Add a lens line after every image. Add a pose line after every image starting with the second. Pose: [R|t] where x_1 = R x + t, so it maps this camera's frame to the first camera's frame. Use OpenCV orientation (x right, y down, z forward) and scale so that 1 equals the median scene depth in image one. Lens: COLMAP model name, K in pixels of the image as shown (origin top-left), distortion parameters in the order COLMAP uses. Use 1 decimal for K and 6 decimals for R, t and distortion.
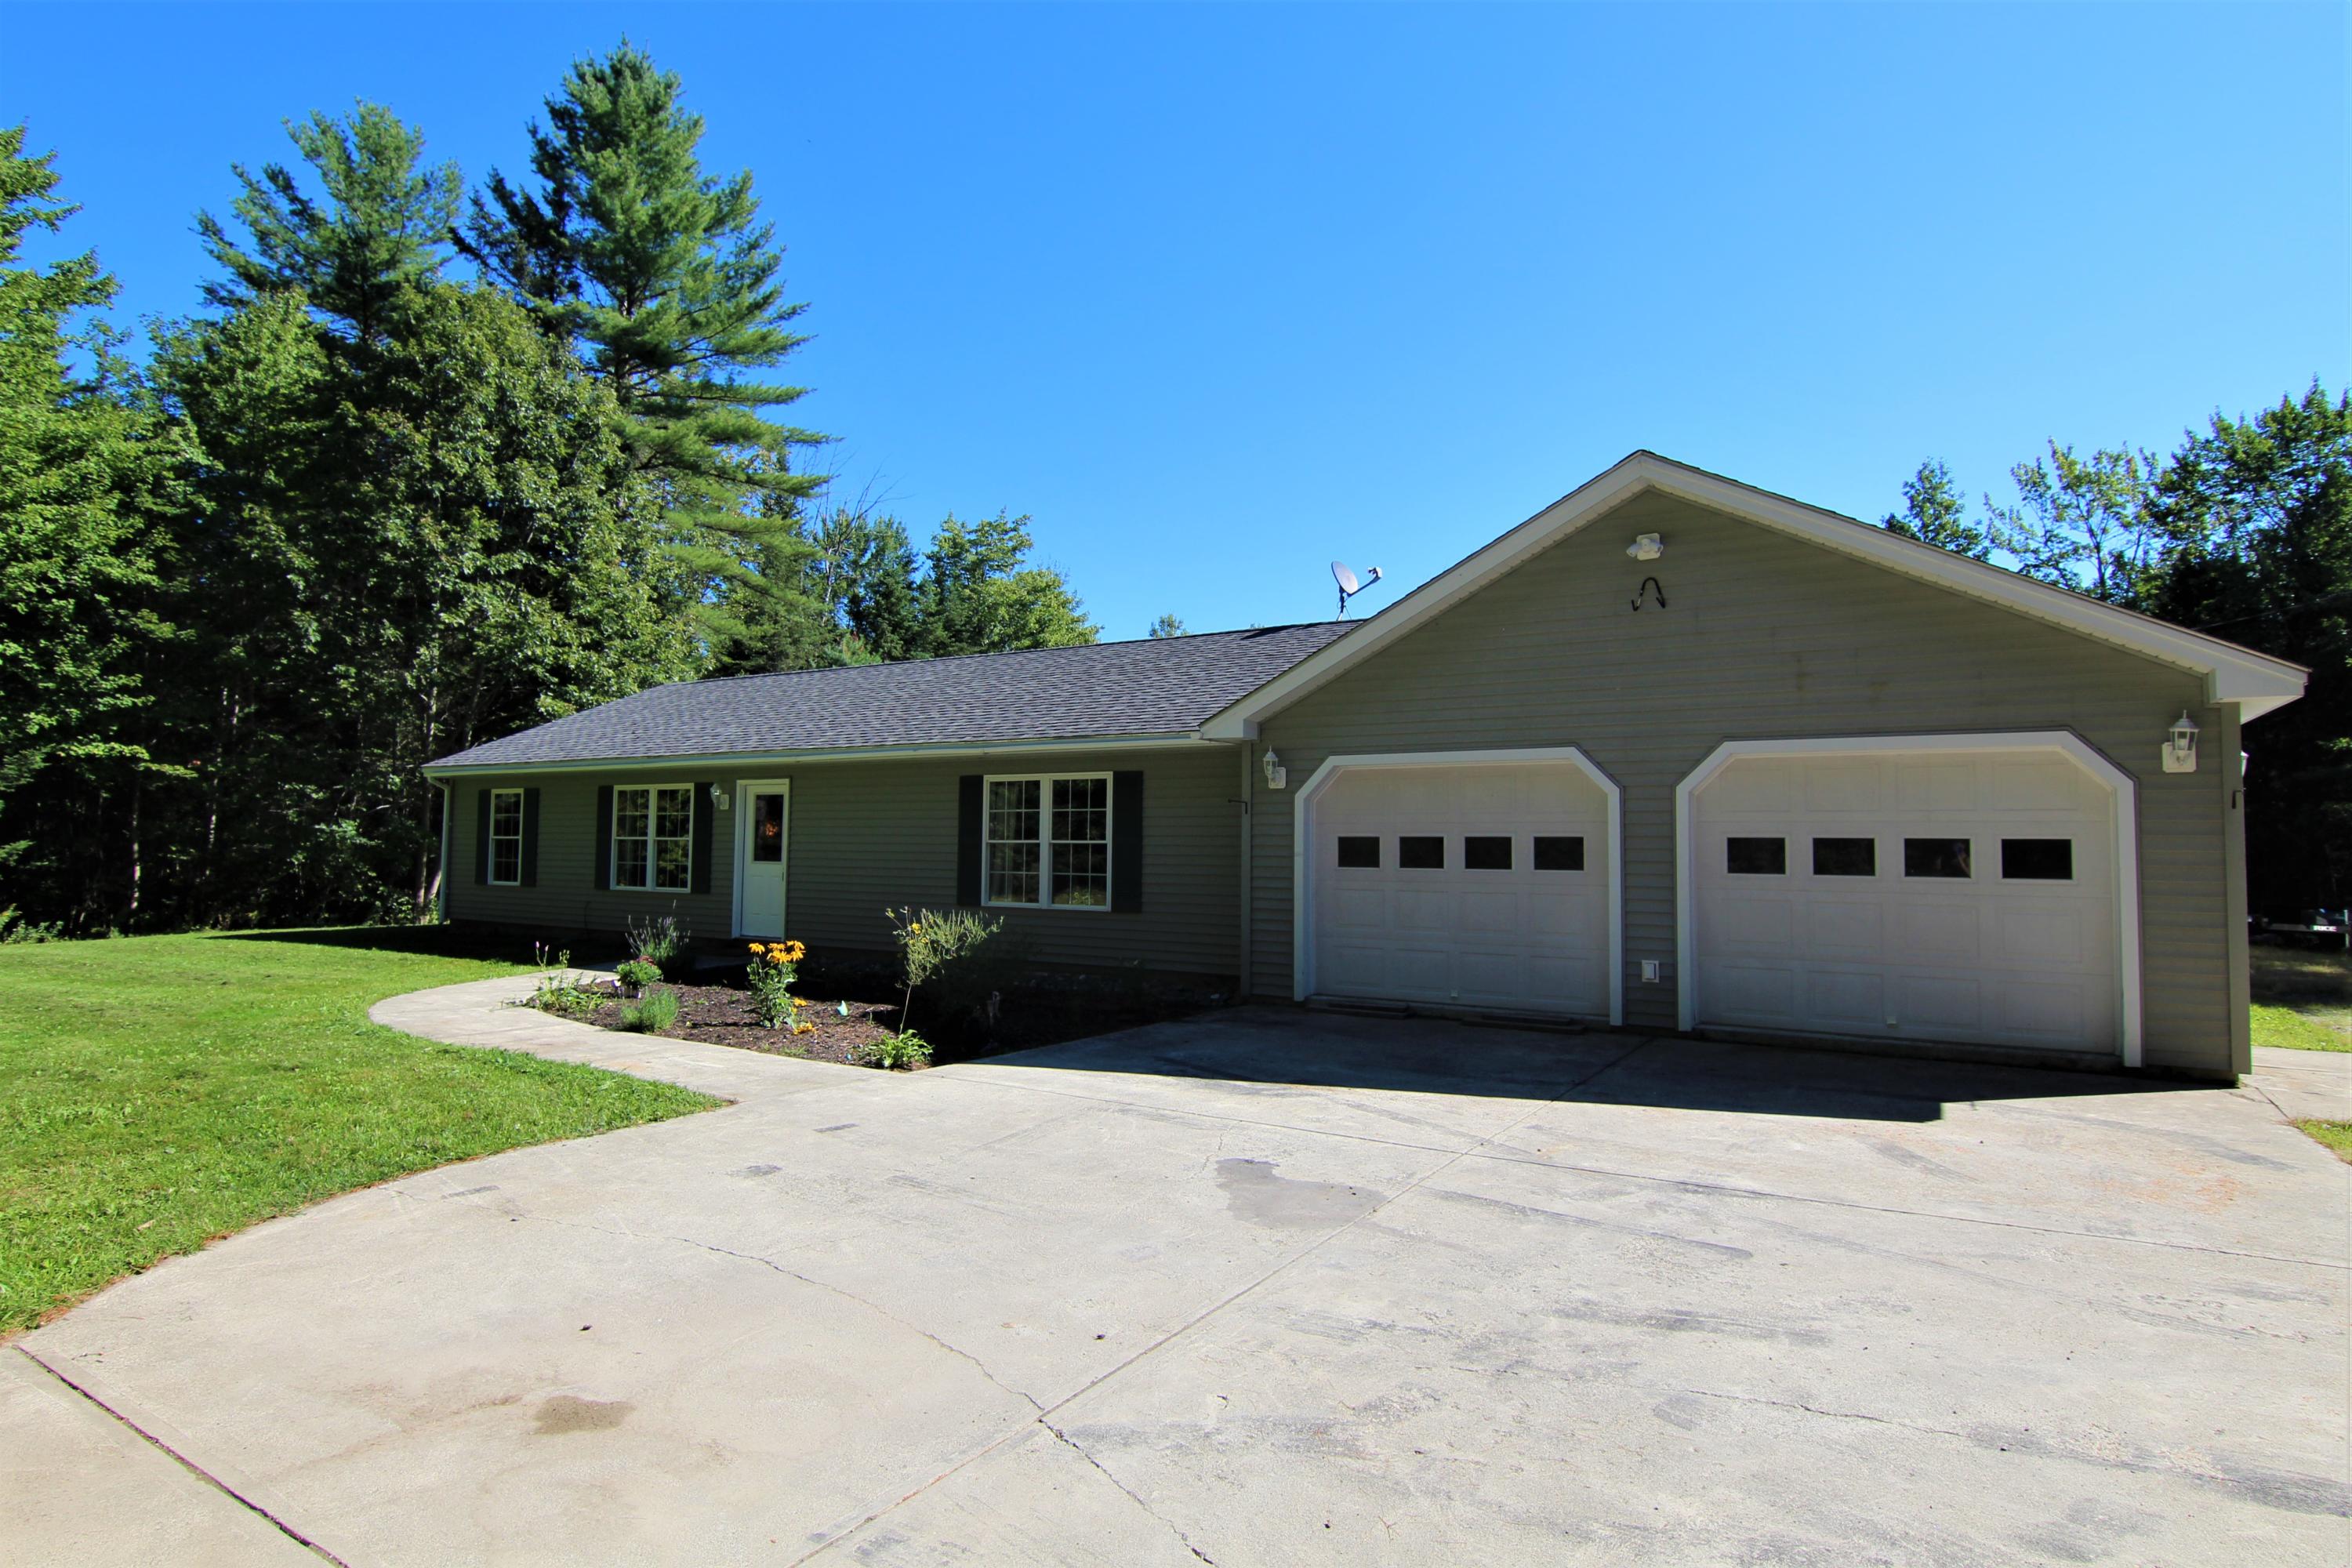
lens RADIAL K [[1210.3, 0, 1170.8], [0, 1210.3, 784.3], [0, 0, 1]] dist [-0.013444, -0.004785]
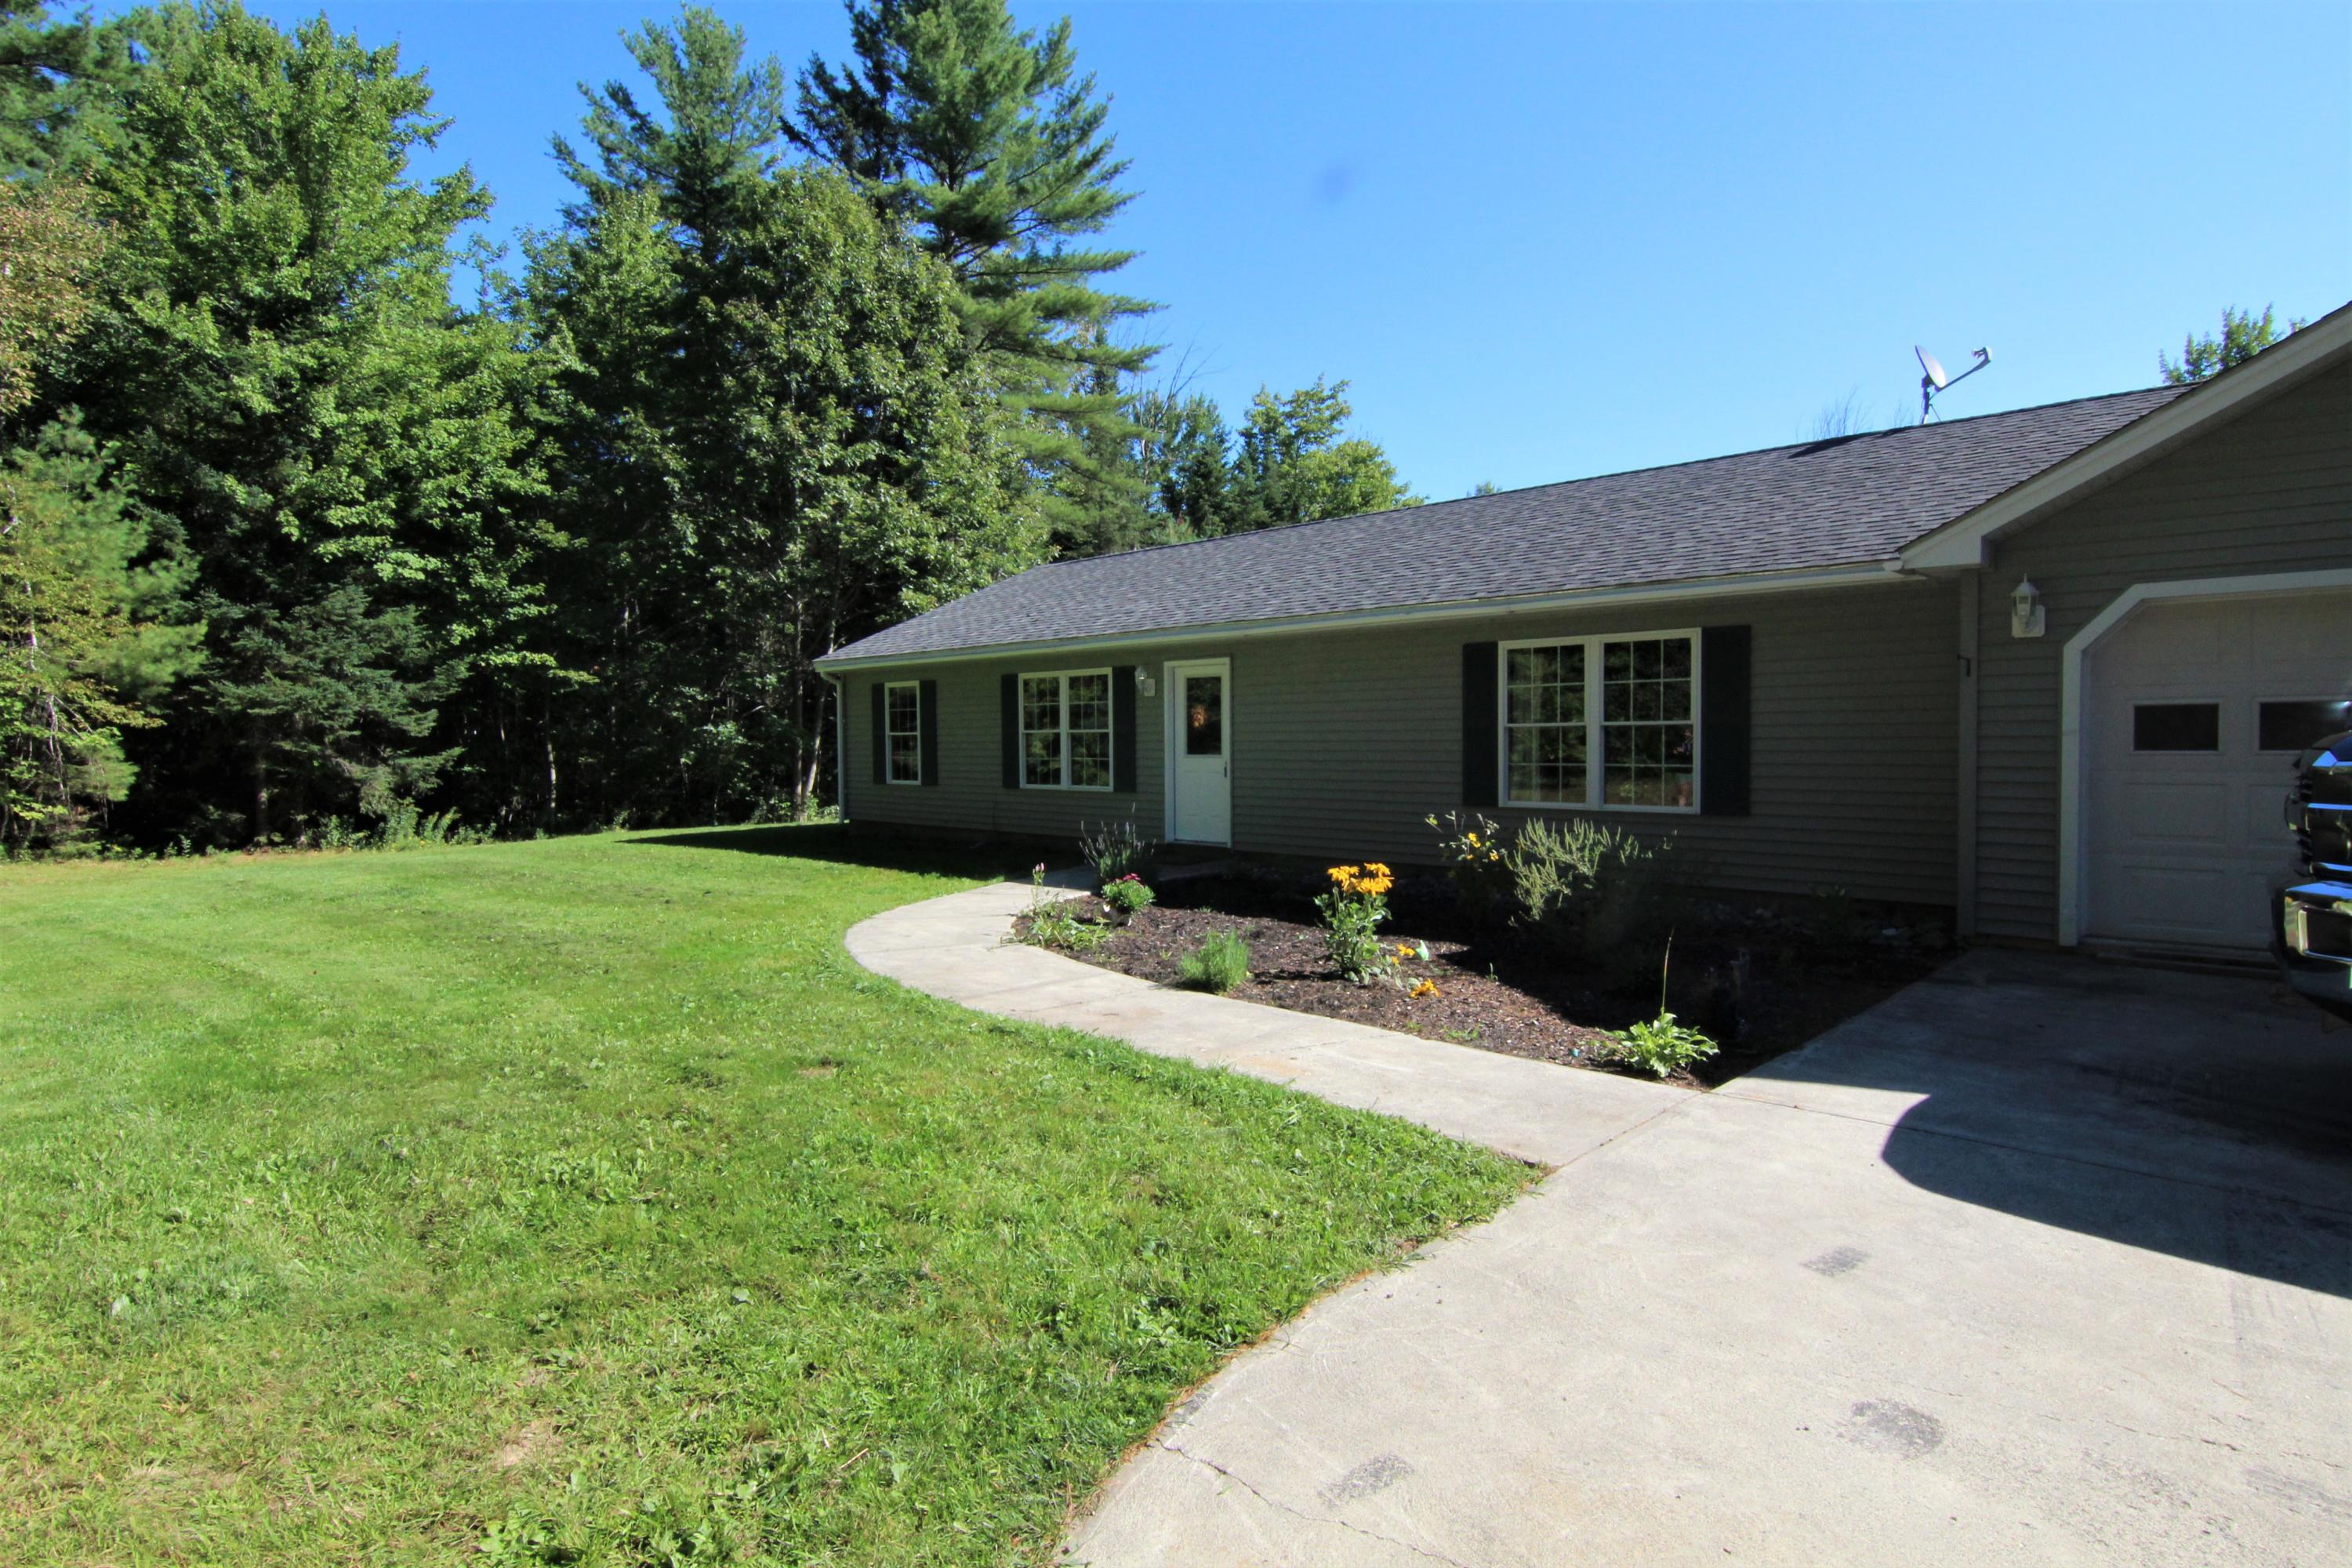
lens RADIAL K [[1196.0, 0, 1197.9], [0, 1196.0, 772.7], [0, 0, 1]] dist [-0.004139, -0.013068]
pose [[0.978024, -0.014551, -0.207982, -0.088914], [0.032242, 0.996117, 0.081927, 0.003564], [0.205982, -0.086833, 0.974696, 0.090359]]
